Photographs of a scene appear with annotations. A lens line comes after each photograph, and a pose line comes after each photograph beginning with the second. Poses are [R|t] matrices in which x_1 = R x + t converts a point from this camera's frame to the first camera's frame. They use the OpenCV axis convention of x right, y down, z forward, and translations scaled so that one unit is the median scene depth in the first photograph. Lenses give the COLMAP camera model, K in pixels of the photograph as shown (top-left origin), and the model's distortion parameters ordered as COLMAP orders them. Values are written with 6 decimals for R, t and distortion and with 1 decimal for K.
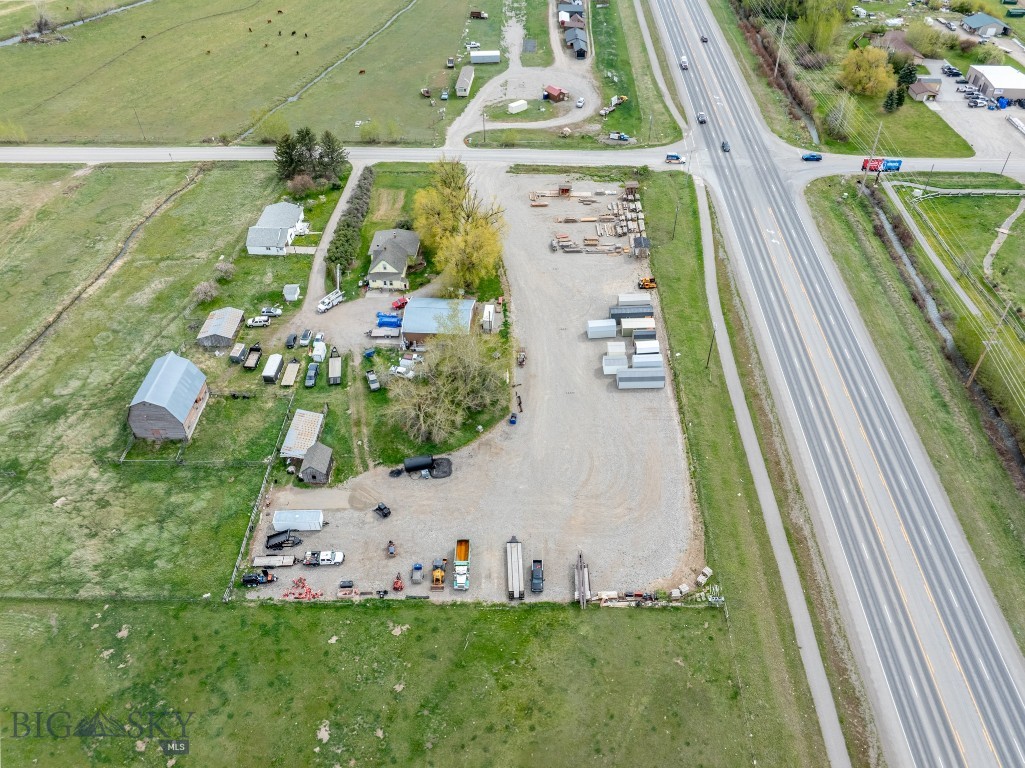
lens RADIAL K [[792.3, 0, 552.0], [0, 792.3, 385.8], [0, 0, 1]] dist [-0.039232, -0.001128]
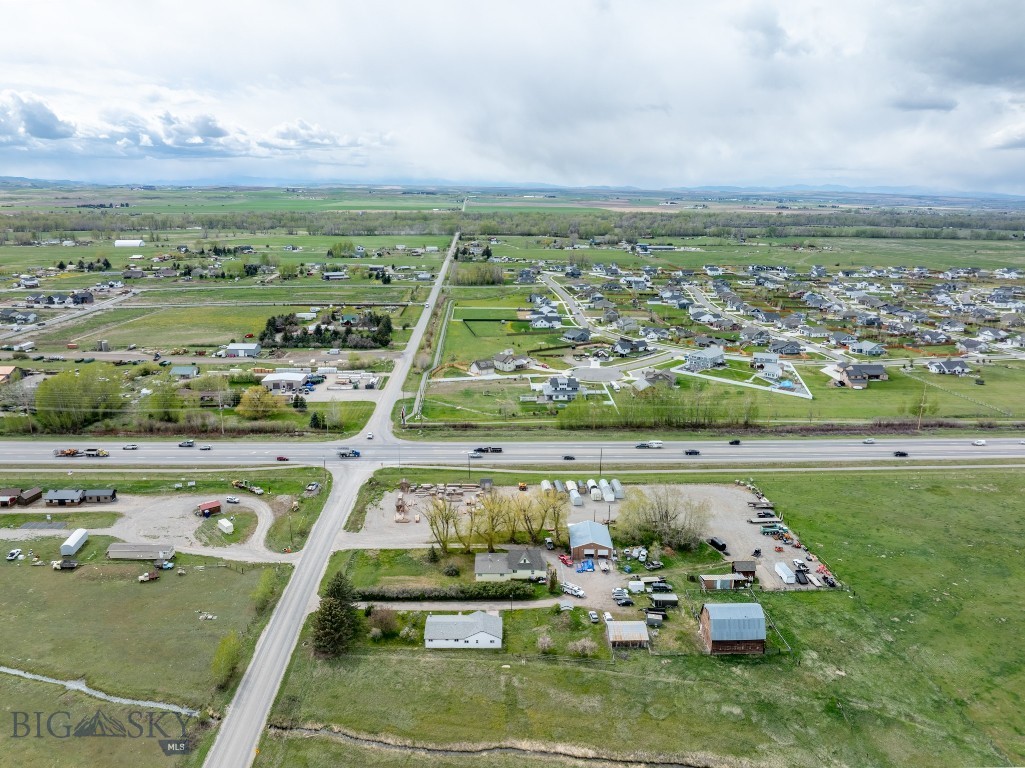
lens RADIAL K [[731.4, 0, 516.3], [0, 731.4, 365.9], [0, 0, 1]] dist [-0.039898, 0.003642]
pose [[-0.038560, -0.255957, 0.965919, -1.336234], [0.668527, 0.711836, 0.215316, -0.684406], [-0.742687, 0.654046, 0.143666, 0.725000]]
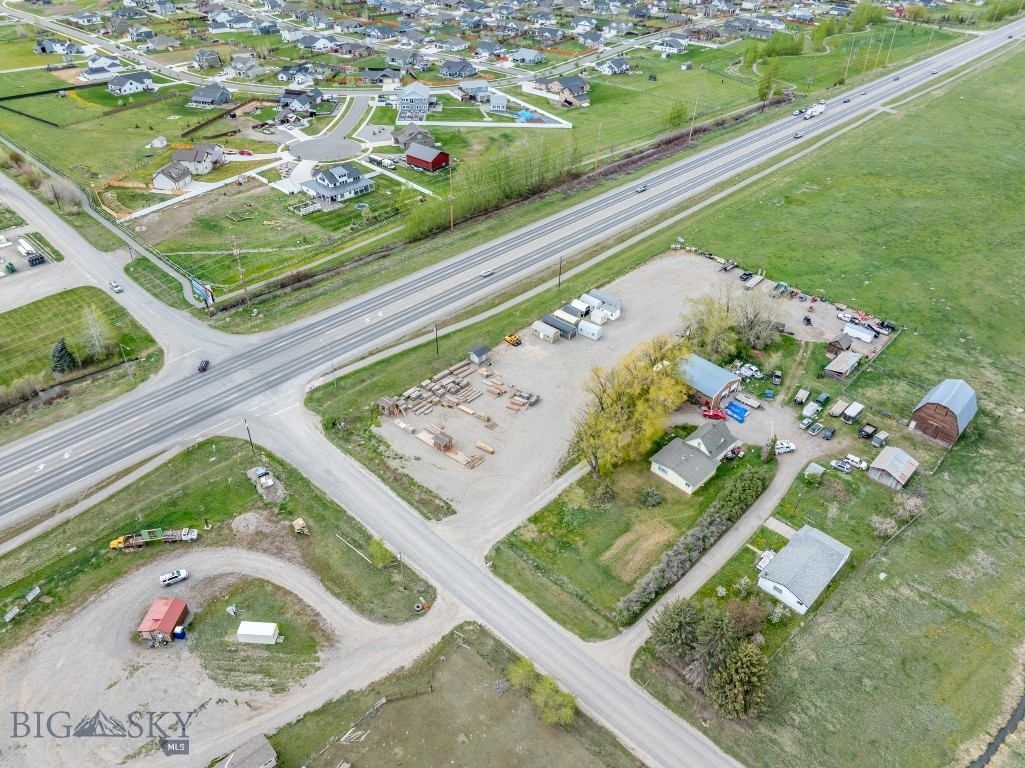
lens RADIAL K [[731.4, 0, 516.3], [0, 731.4, 365.9], [0, 0, 1]] dist [-0.039898, 0.003642]
pose [[-0.723391, -0.426251, 0.543153, -0.522526], [0.435098, 0.329385, 0.837971, -1.109856], [-0.536092, 0.842506, -0.052813, 1.210346]]
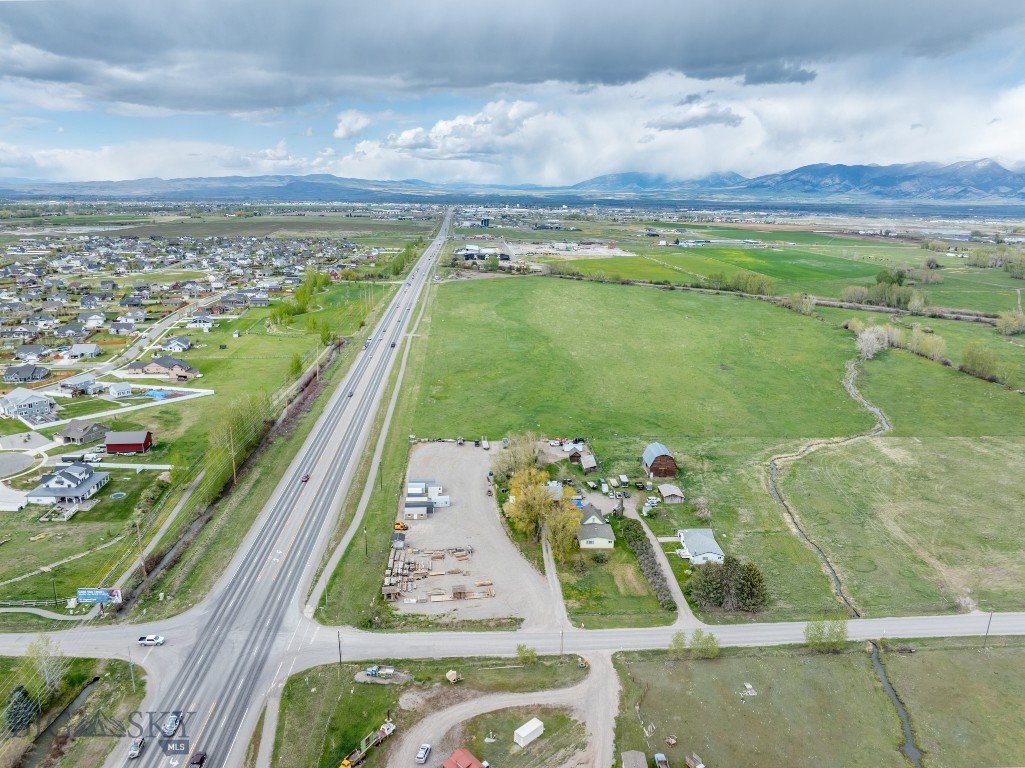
lens RADIAL K [[736.4, 0, 516.3], [0, 736.4, 344.8], [0, 0, 1]] dist [-0.011146, -0.048150]
pose [[-0.997490, -0.023977, -0.066622, 0.016759], [-0.068105, 0.582277, 0.810133, -1.507237], [0.019368, 0.812637, -0.582449, 1.659352]]
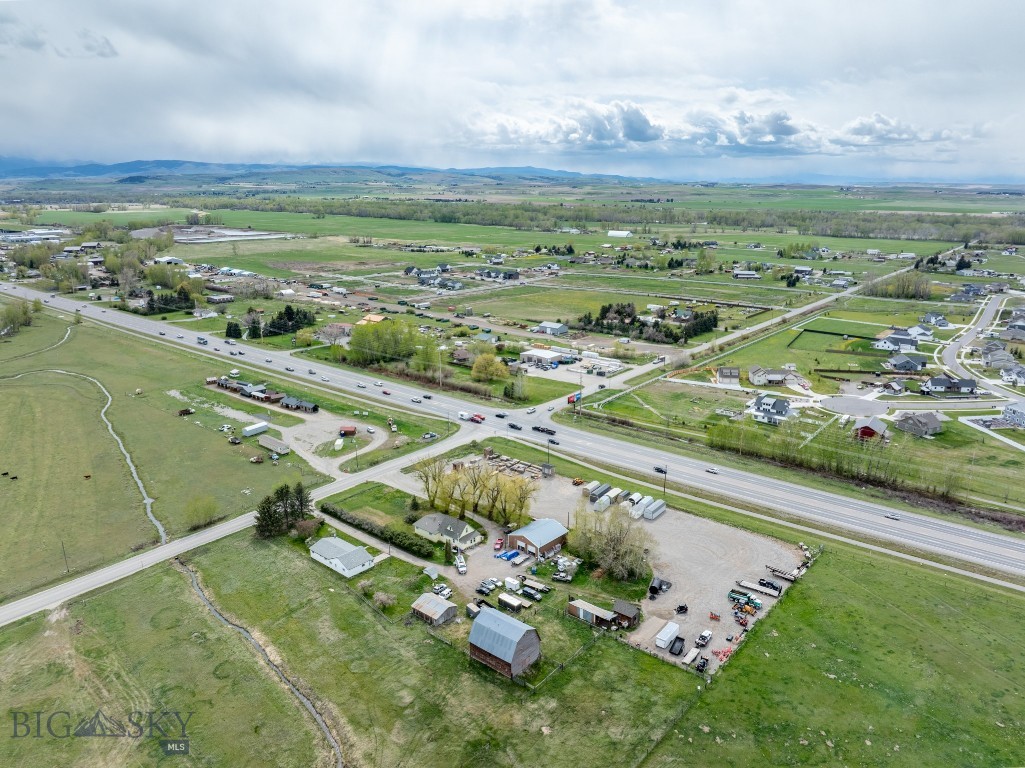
lens RADIAL K [[739.2, 0, 516.1], [0, 739.2, 371.5], [0, 0, 1]] dist [-0.035091, -0.005893]
pose [[0.635192, -0.209096, 0.743511, -1.097325], [0.529961, 0.818277, -0.222631, -0.053994], [-0.561847, 0.535446, 0.630576, 0.048089]]
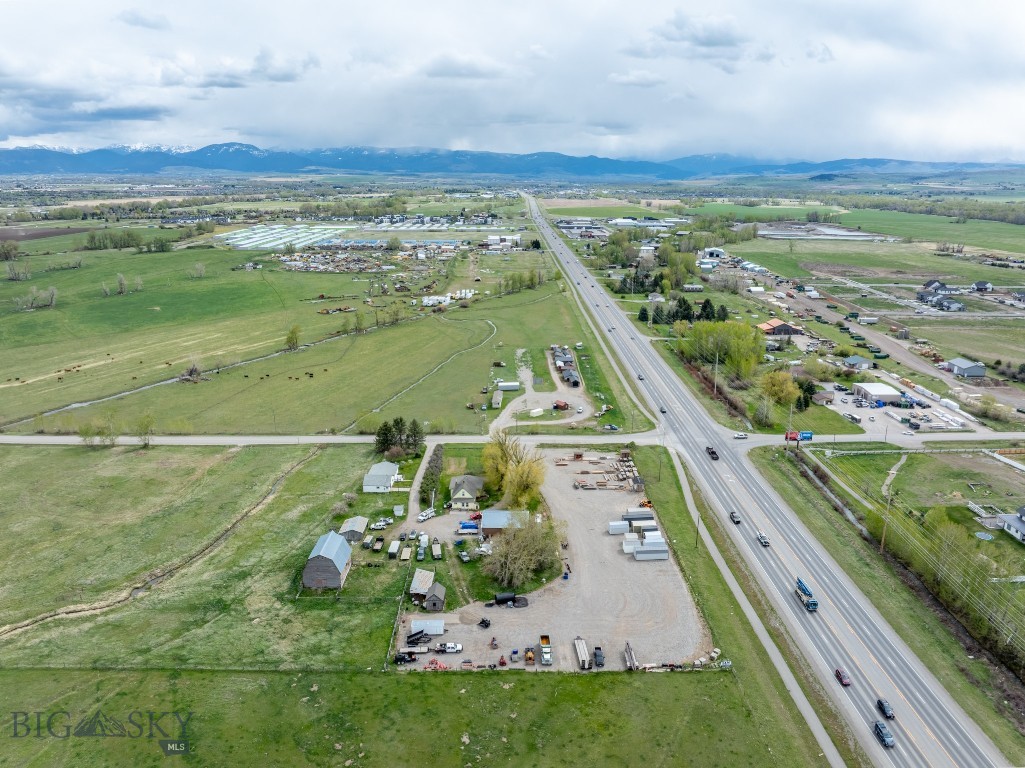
lens RADIAL K [[739.2, 0, 516.1], [0, 739.2, 371.5], [0, 0, 1]] dist [-0.035091, -0.005893]
pose [[0.999858, -0.016839, 0.000269, -0.121518], [0.015004, 0.883392, -0.468395, 0.308650], [0.007650, 0.468333, 0.883519, -0.317192]]
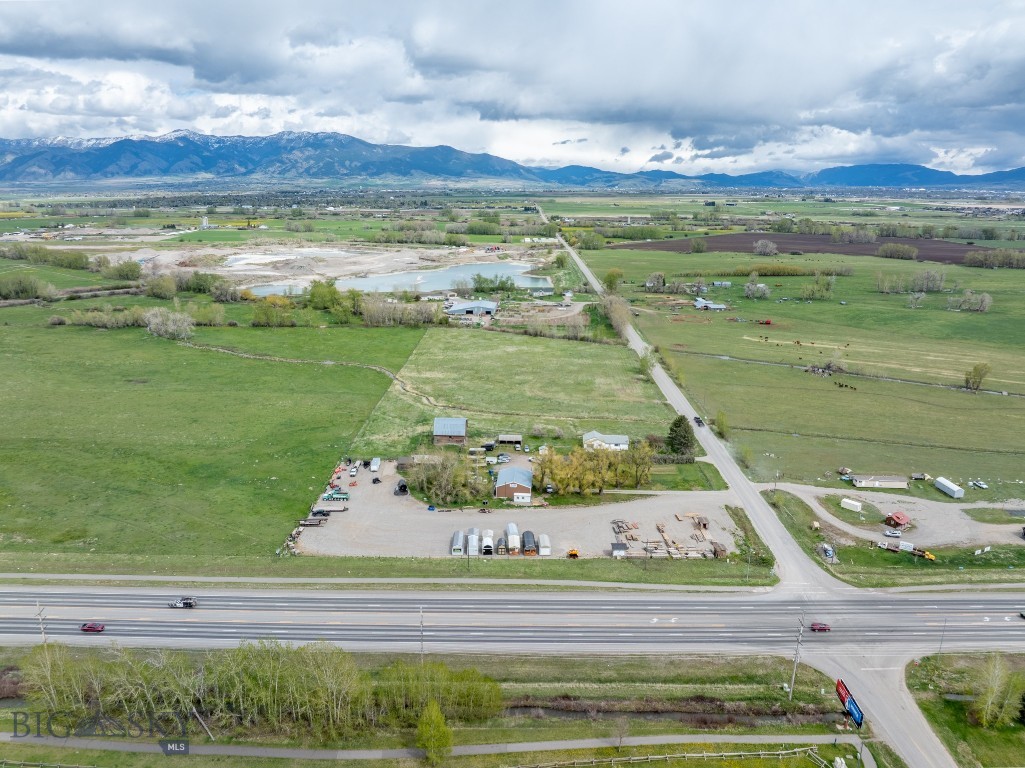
lens RADIAL K [[731.4, 0, 516.3], [0, 731.4, 365.9], [0, 0, 1]] dist [-0.039898, 0.003642]
pose [[-0.017149, 0.224978, -0.974213, 1.304086], [-0.684591, 0.707501, 0.175436, -0.533106], [0.728726, 0.669946, 0.141885, 0.641038]]
